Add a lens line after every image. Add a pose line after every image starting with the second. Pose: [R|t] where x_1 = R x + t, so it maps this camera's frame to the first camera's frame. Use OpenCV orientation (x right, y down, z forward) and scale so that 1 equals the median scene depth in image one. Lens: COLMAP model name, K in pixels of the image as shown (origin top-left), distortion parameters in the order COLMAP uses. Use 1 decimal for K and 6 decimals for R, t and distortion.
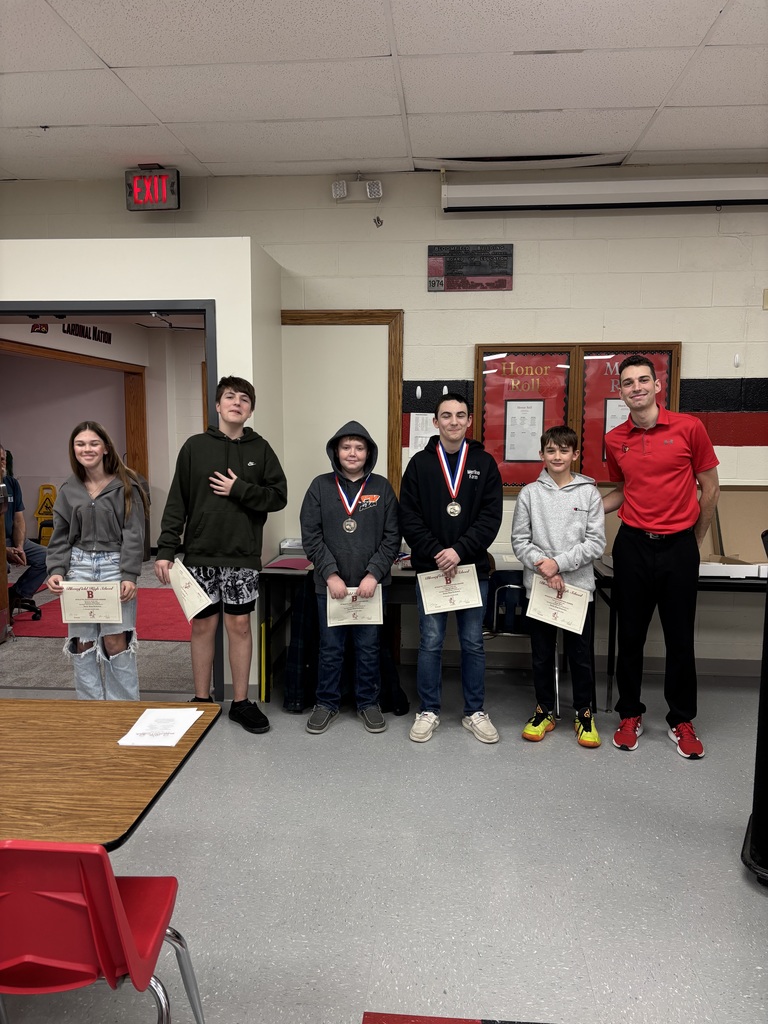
lens RADIAL K [[771.2, 0, 384.3], [0, 771.2, 517.8], [0, 0, 1]] dist [0.044560, -0.052853]
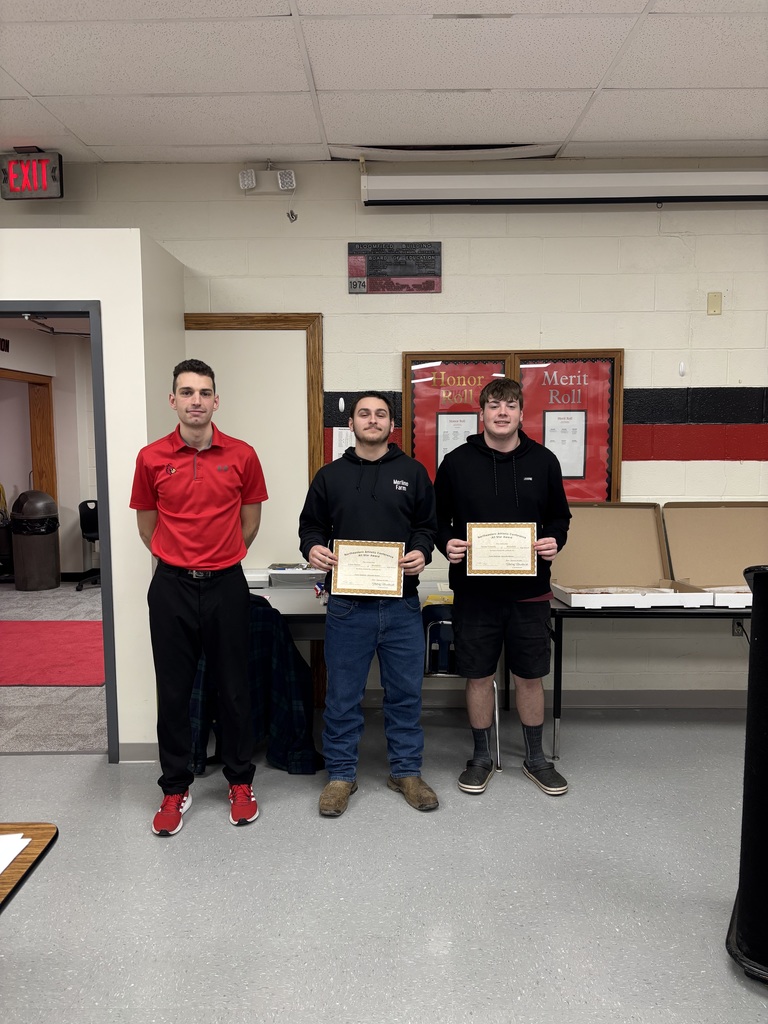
lens RADIAL K [[771.2, 0, 384.0], [0, 771.2, 512.6], [0, 0, 1]] dist [0.044560, -0.052853]
pose [[0.997068, -0.016712, 0.074671, 0.026681], [0.017976, 0.999706, -0.016296, -0.022414], [-0.074377, 0.017590, 0.997075, 0.106134]]
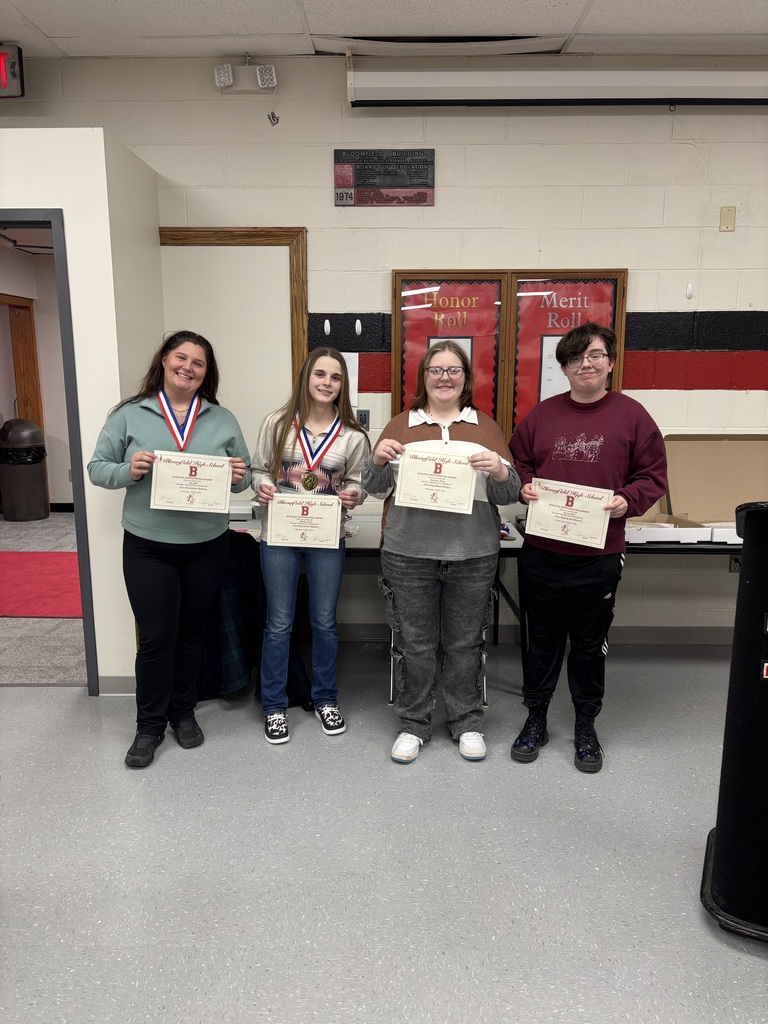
lens RADIAL K [[771.2, 0, 382.4], [0, 771.2, 516.4], [0, 0, 1]] dist [0.044560, -0.052853]
pose [[0.997397, -0.016718, 0.070141, 0.045138], [0.011481, 0.997161, 0.074416, -0.018962], [-0.071186, -0.073417, 0.994758, 0.140285]]
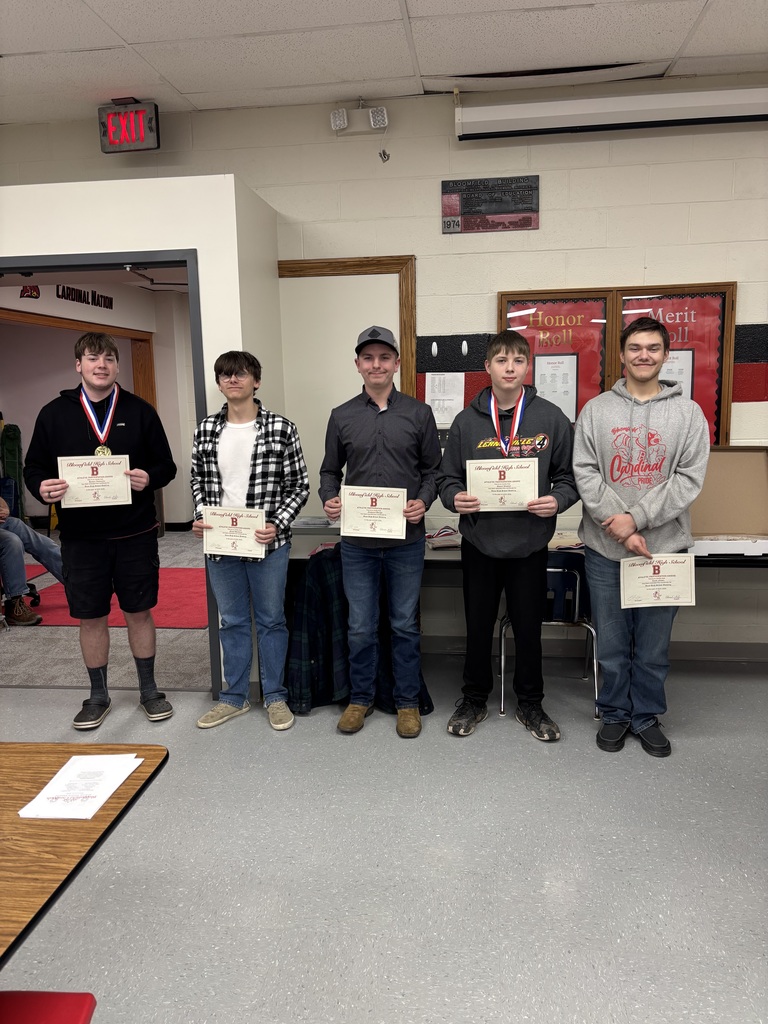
lens RADIAL K [[771.2, 0, 387.0], [0, 771.2, 507.4], [0, 0, 1]] dist [0.044560, -0.052853]
pose [[0.998989, -0.020089, -0.040213, 0.023719], [0.021400, 0.999244, 0.032444, -0.011959], [0.039531, -0.033272, 0.998664, 0.112415]]
